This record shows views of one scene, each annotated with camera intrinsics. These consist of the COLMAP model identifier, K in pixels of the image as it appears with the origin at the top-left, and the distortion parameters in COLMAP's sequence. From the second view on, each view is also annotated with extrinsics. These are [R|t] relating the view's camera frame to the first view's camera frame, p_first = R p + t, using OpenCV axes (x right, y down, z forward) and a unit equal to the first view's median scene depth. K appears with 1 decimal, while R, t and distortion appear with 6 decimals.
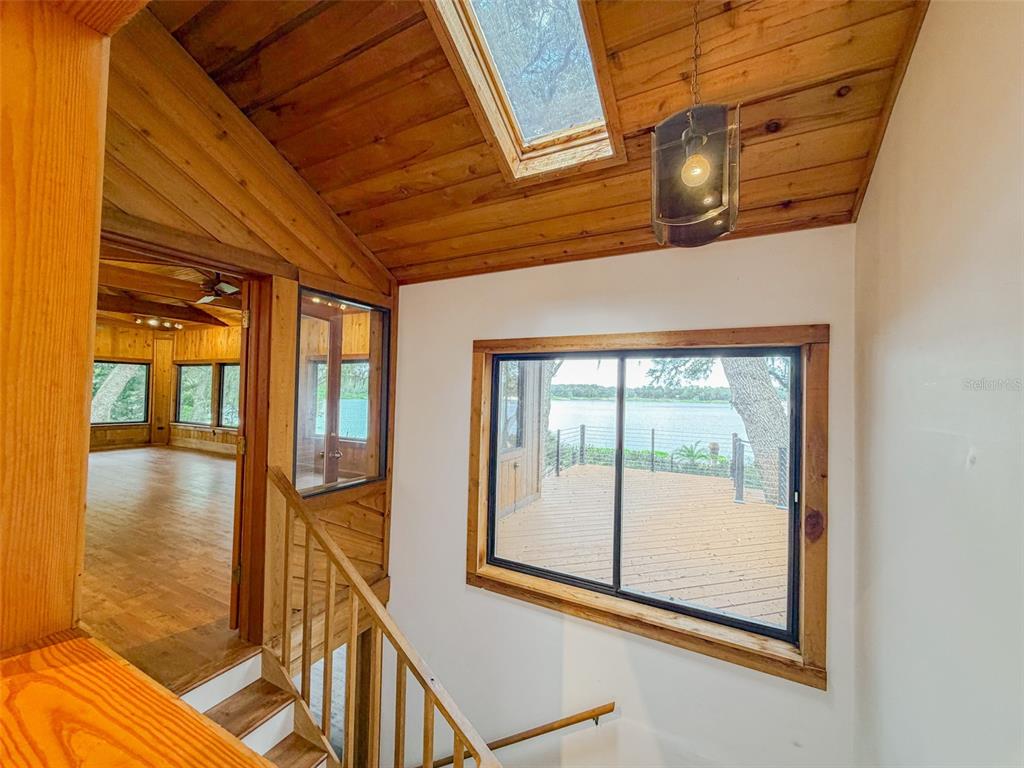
lens RADIAL K [[409.6, 0, 514.4], [0, 409.6, 383.7], [0, 0, 1]] dist [0.003109, 0.000240]
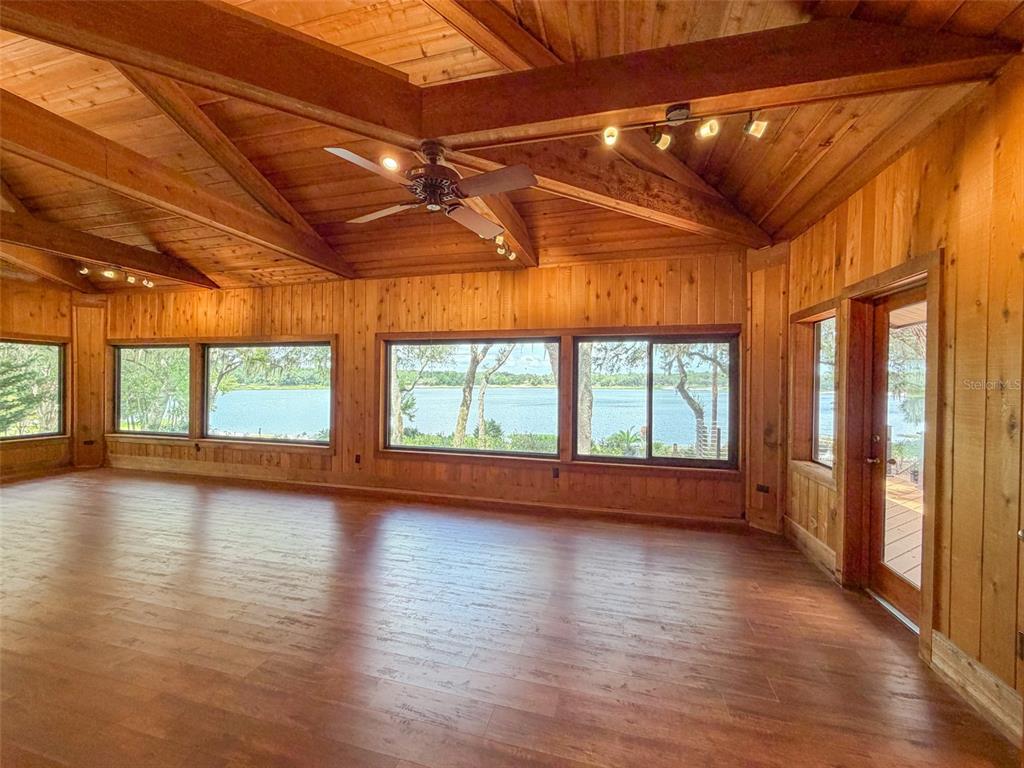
lens RADIAL K [[409.6, 0, 509.0], [0, 409.6, 381.3], [0, 0, 1]] dist [0.003109, 0.000240]
pose [[0.978136, -0.010363, 0.207707, -0.340327], [0.005410, 0.999688, 0.024401, -0.002177], [-0.207895, -0.022744, 0.977887, 0.220089]]
